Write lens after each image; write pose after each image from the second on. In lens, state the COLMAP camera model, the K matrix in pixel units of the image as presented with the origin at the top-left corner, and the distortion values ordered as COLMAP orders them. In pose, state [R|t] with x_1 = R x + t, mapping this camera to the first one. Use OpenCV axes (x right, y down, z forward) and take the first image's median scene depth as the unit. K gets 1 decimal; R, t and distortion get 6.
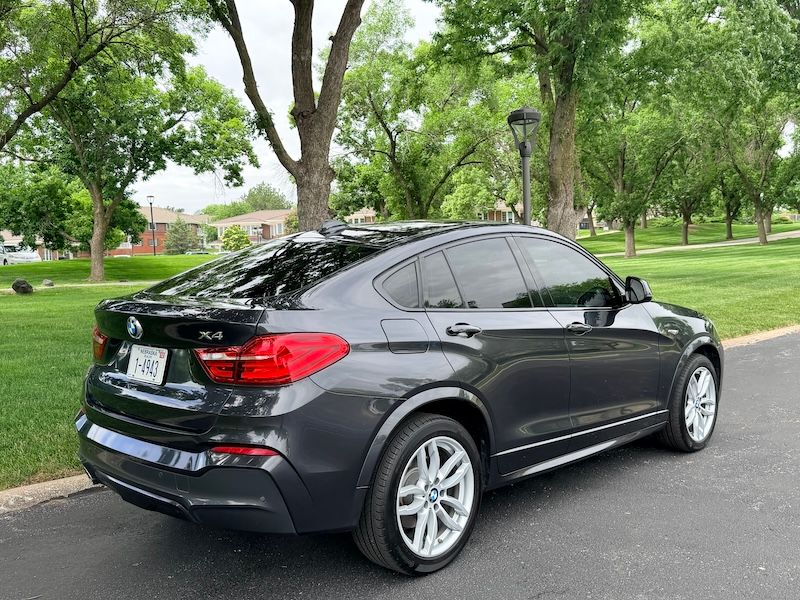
lens RADIAL K [[778.2, 0, 397.1], [0, 778.2, 330.3], [0, 0, 1]] dist [0.029453, 0.000000]
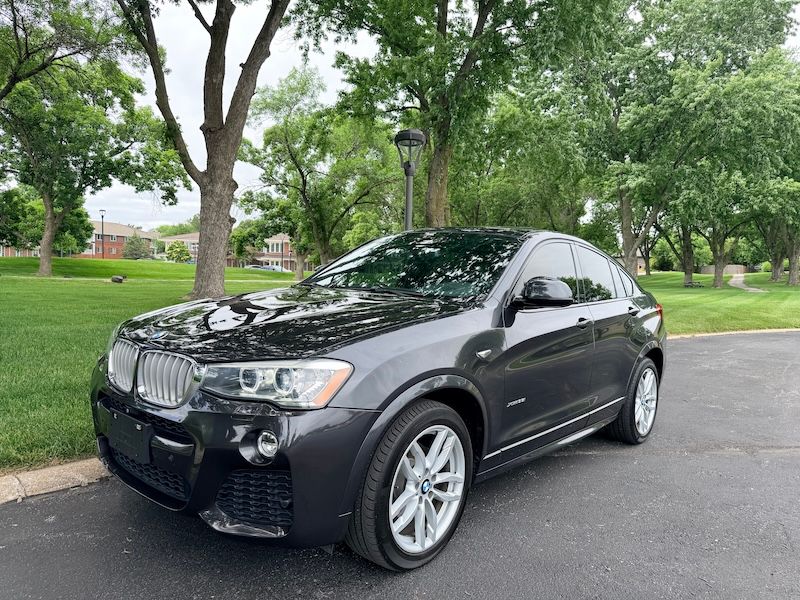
lens RADIAL K [[556.7, 0, 384.7], [0, 556.7, 305.8], [0, 0, 1]] dist [0.011582, -0.009404]
pose [[0.989464, 0.057551, 0.132846, 0.015313], [-0.051435, 0.997472, -0.049023, -0.003207], [-0.135331, 0.041674, 0.989924, 0.104087]]
